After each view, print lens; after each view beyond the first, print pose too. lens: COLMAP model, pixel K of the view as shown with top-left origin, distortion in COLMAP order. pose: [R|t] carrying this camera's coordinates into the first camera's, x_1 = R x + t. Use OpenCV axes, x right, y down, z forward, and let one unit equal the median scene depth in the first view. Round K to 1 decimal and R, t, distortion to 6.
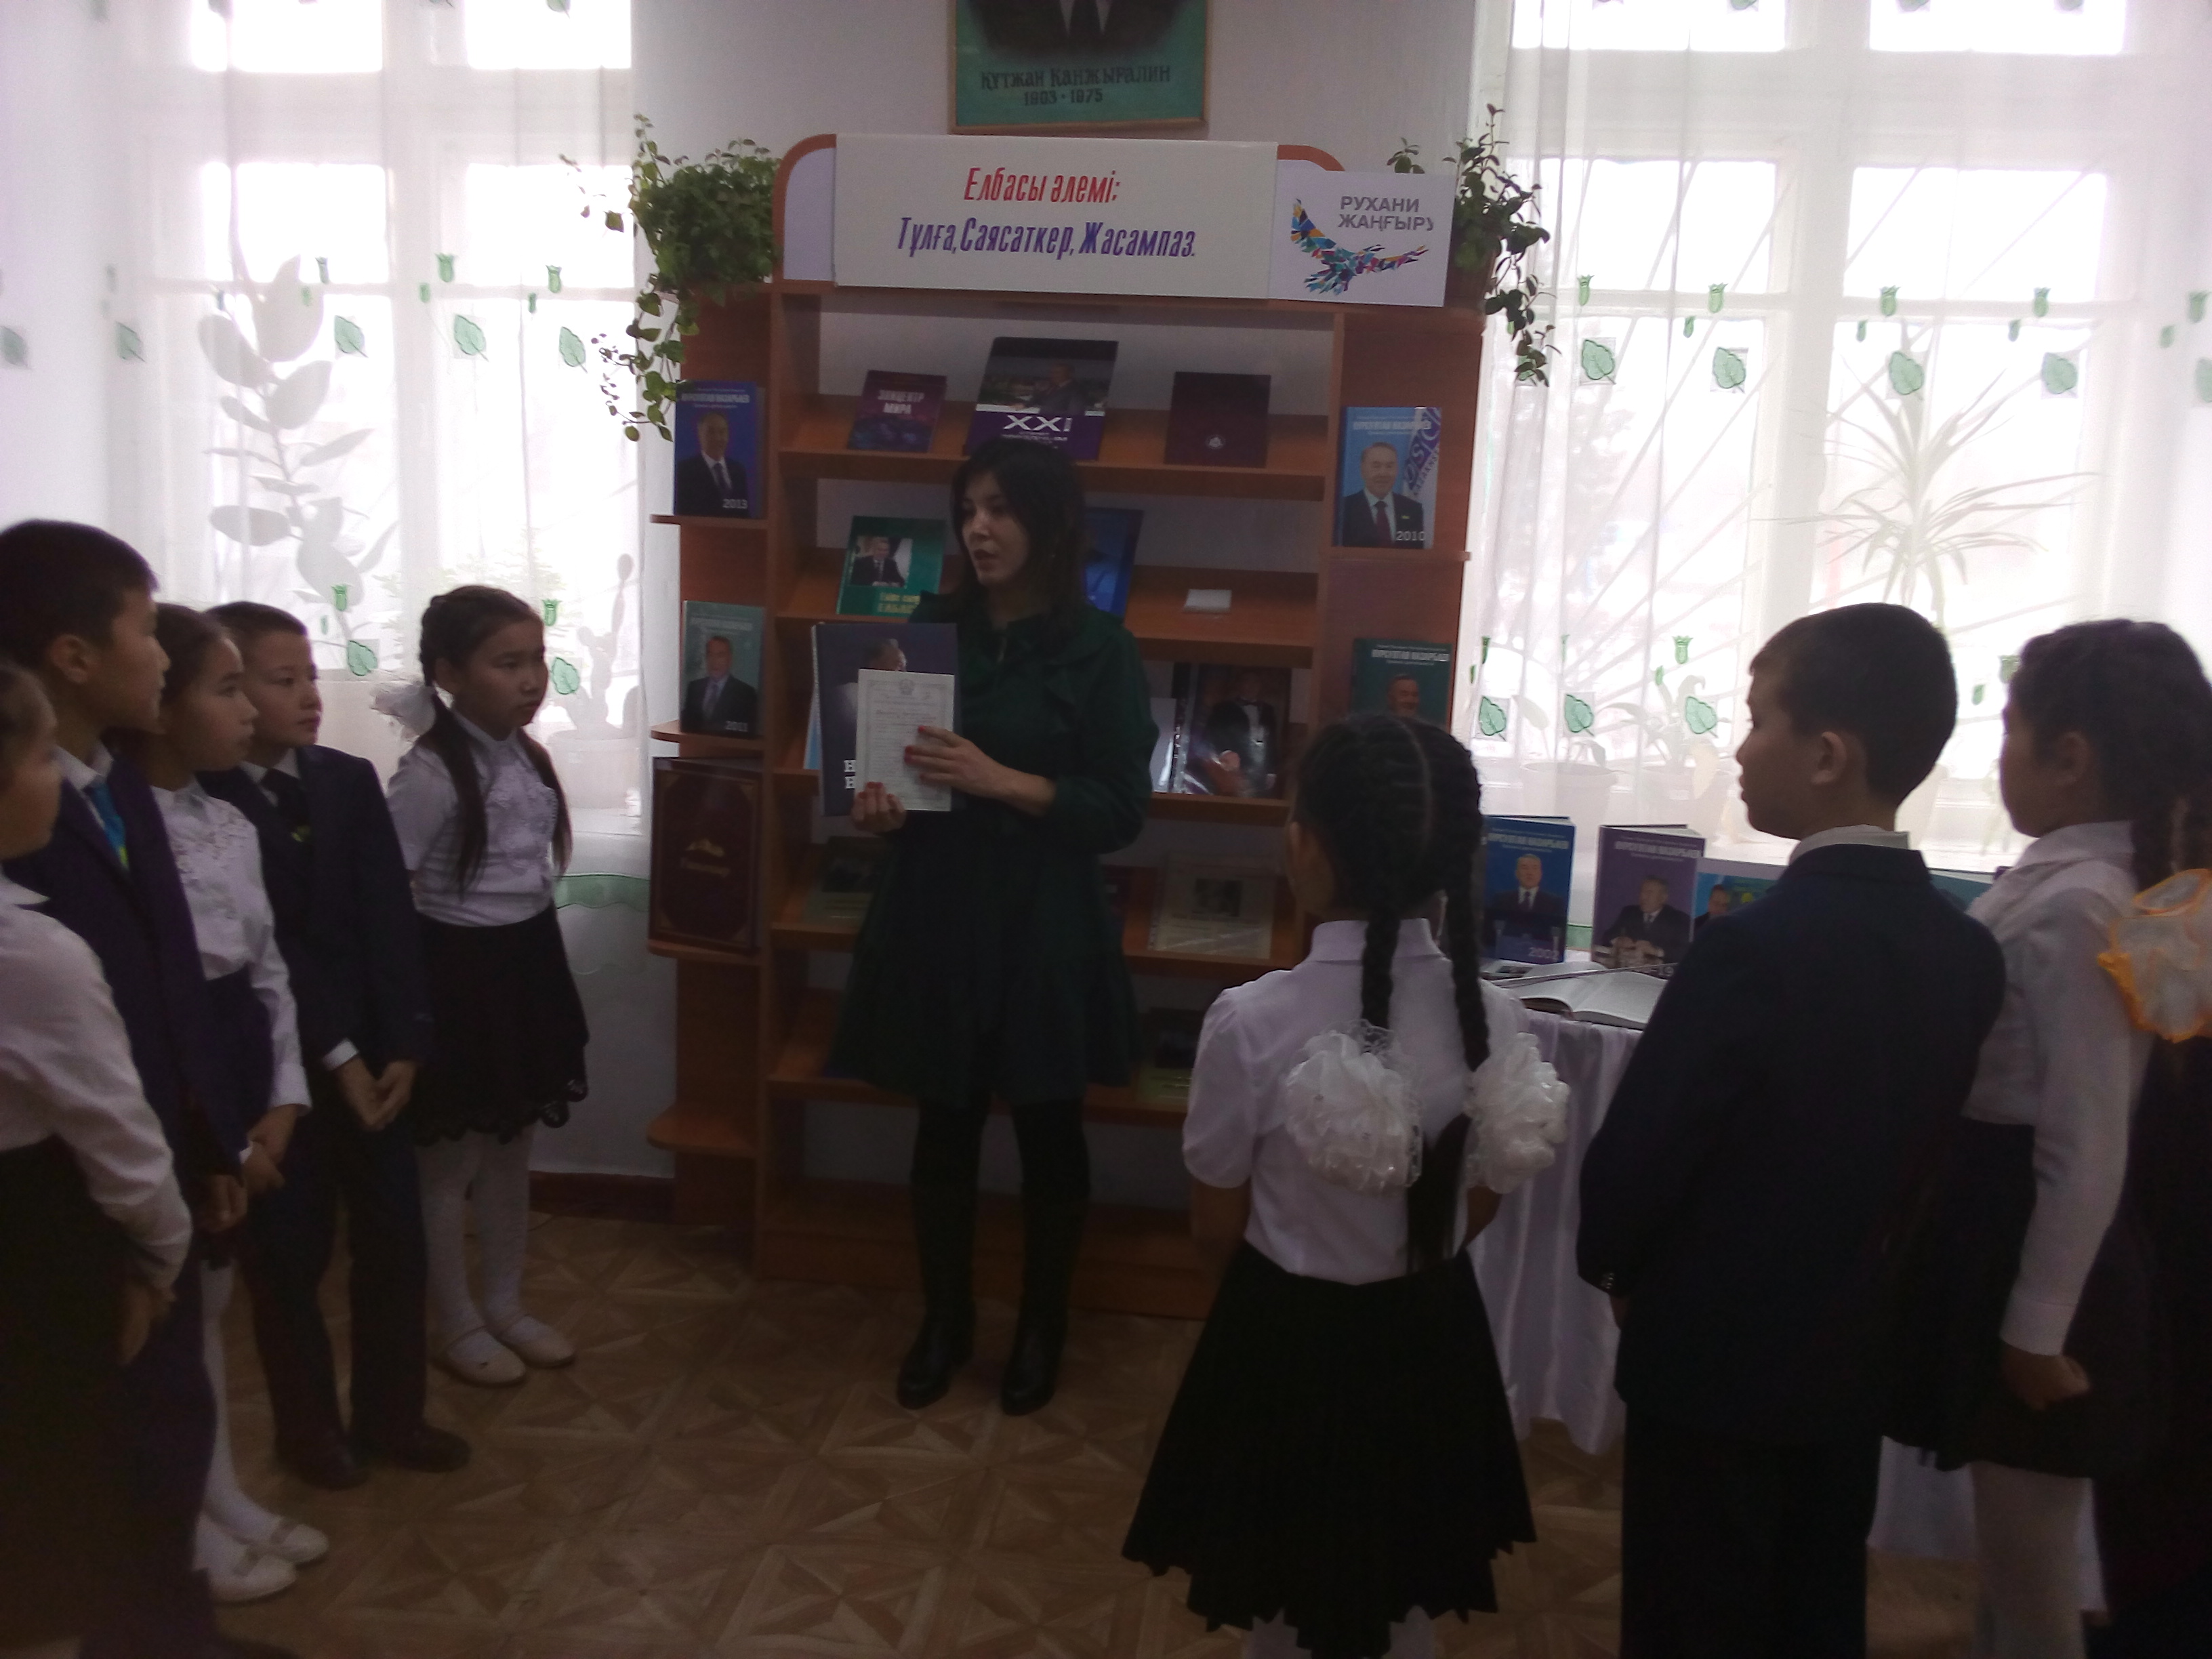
lens RADIAL K [[1735.4, 0, 1137.8], [0, 1735.4, 826.9], [0, 0, 1]] dist [0.041996, -0.085694]
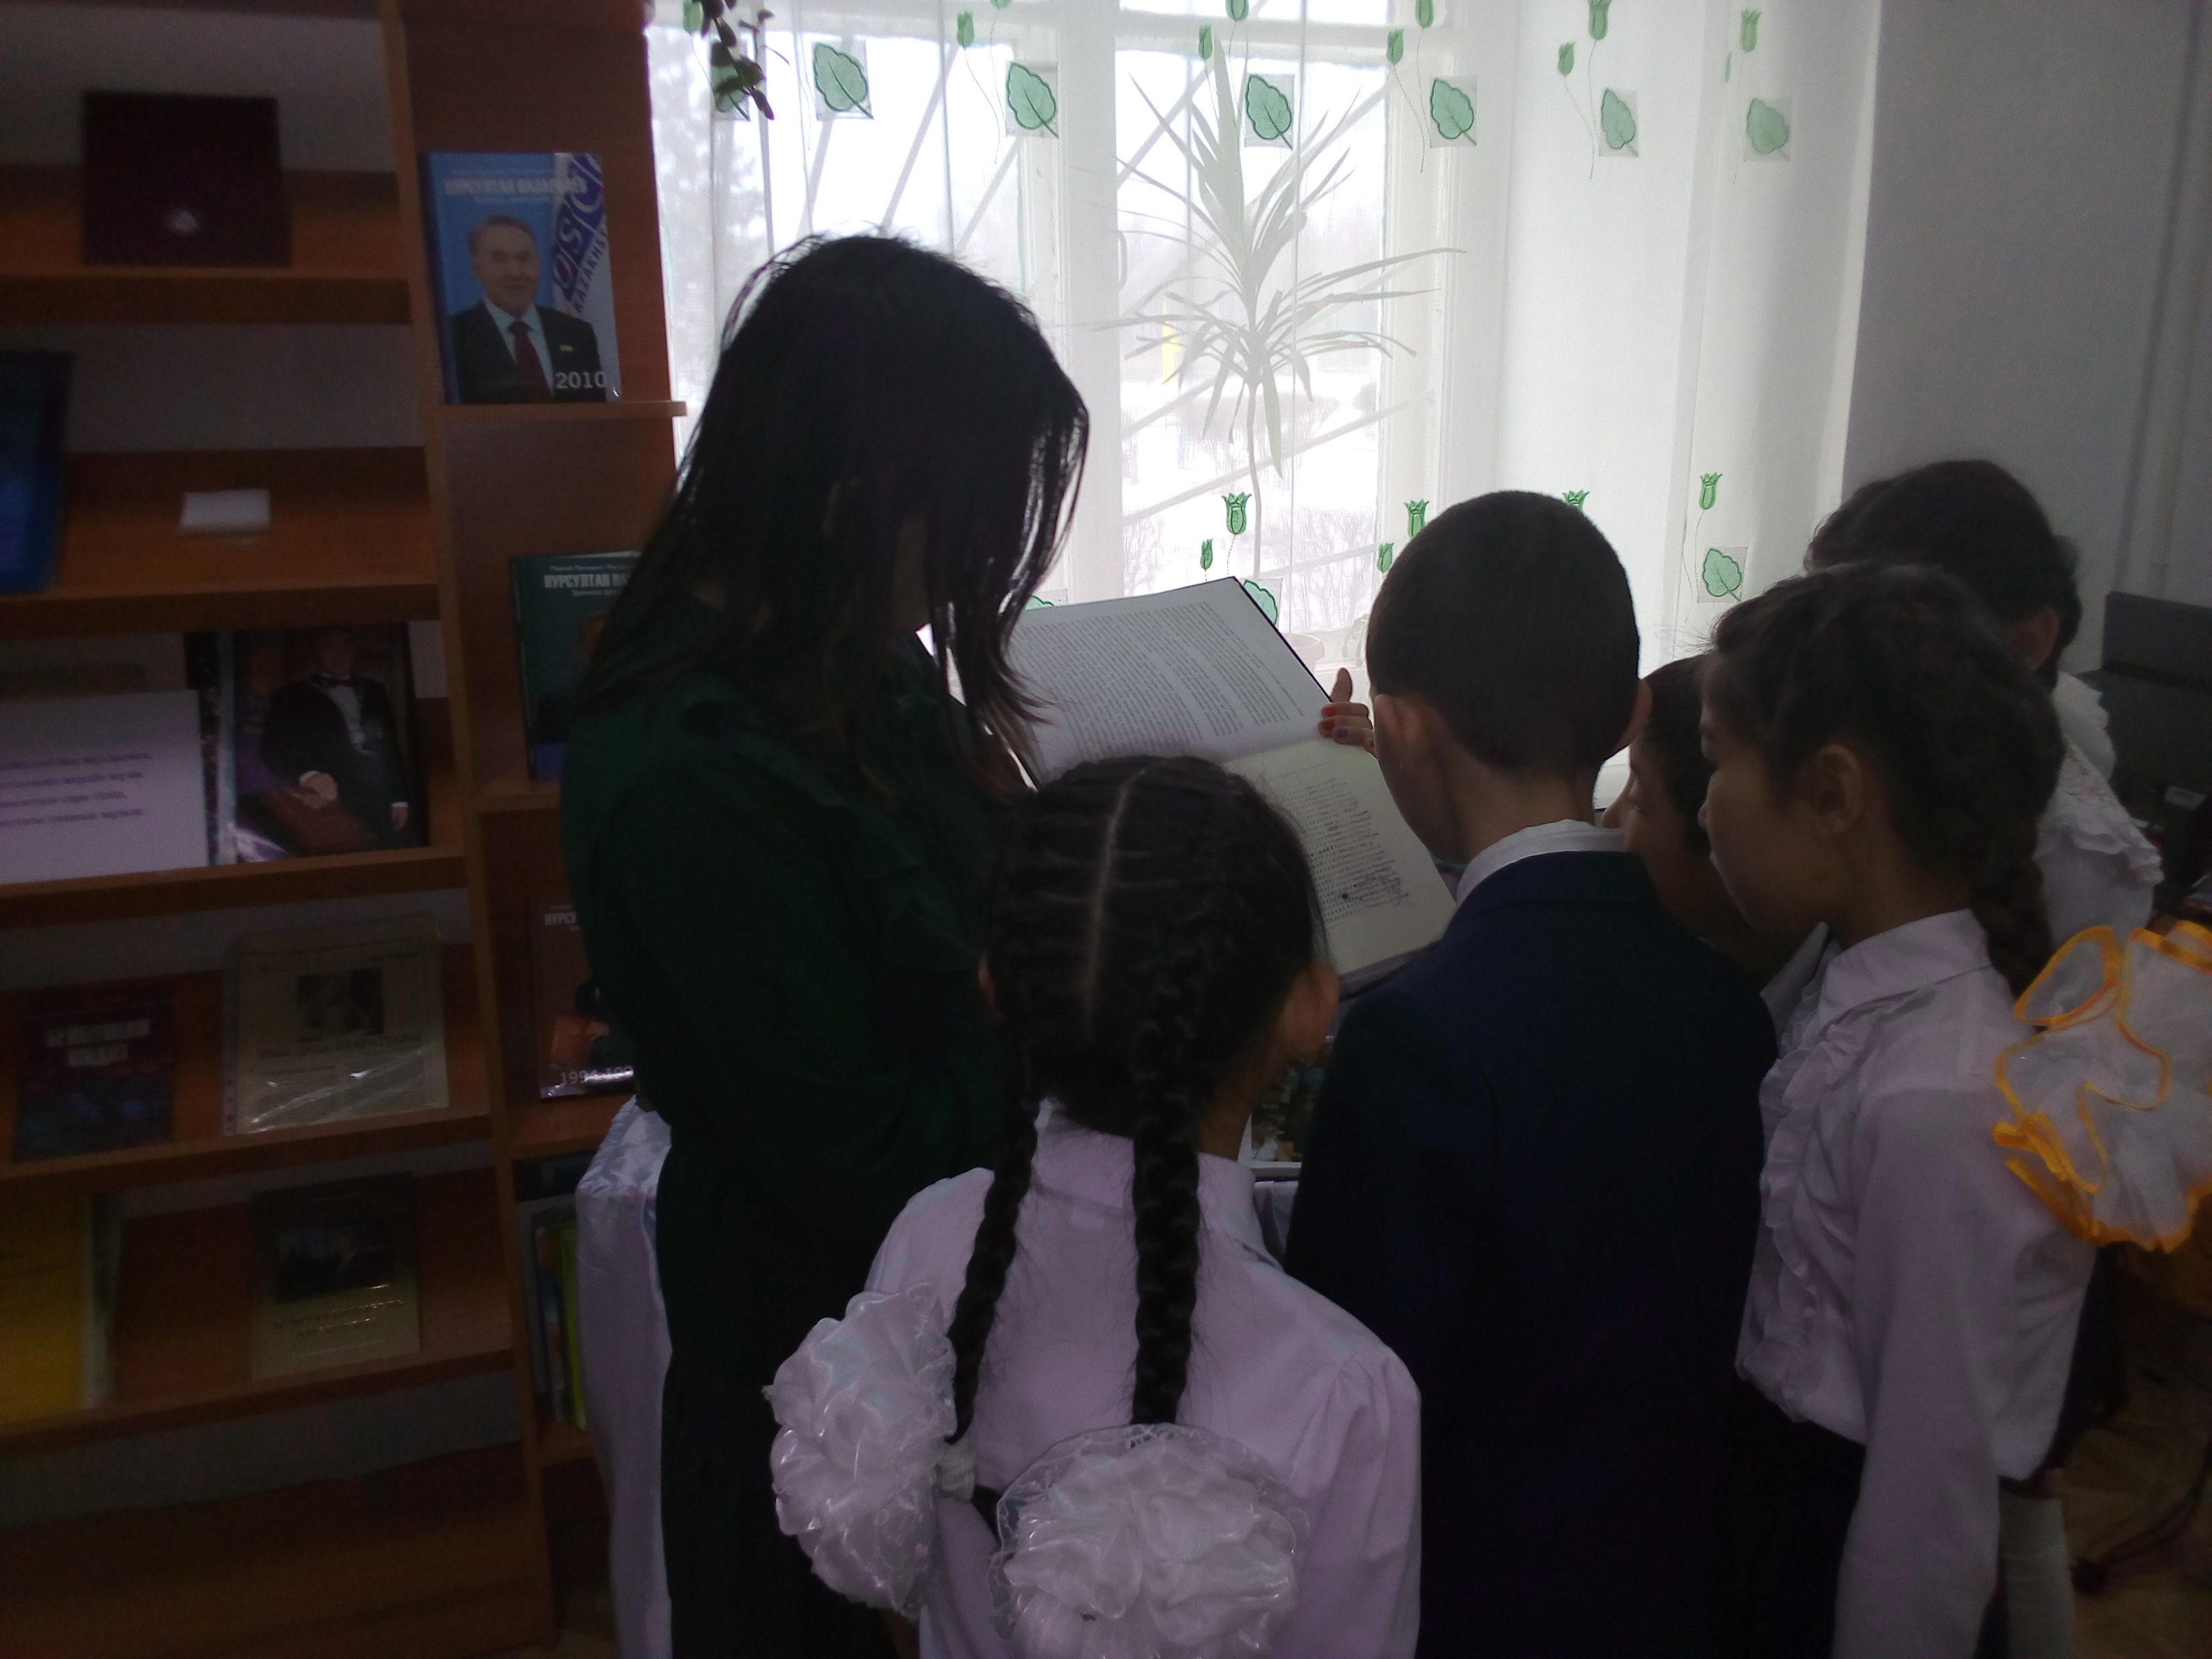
lens RADIAL K [[1711.3, 0, 1123.6], [0, 1711.3, 825.5], [0, 0, 1]] dist [0.045498, -0.092215]
pose [[0.888782, -0.163554, 0.428154, 0.046088], [0.113238, 0.983562, 0.140653, -0.079831], [-0.444121, -0.076527, 0.892693, 0.385203]]
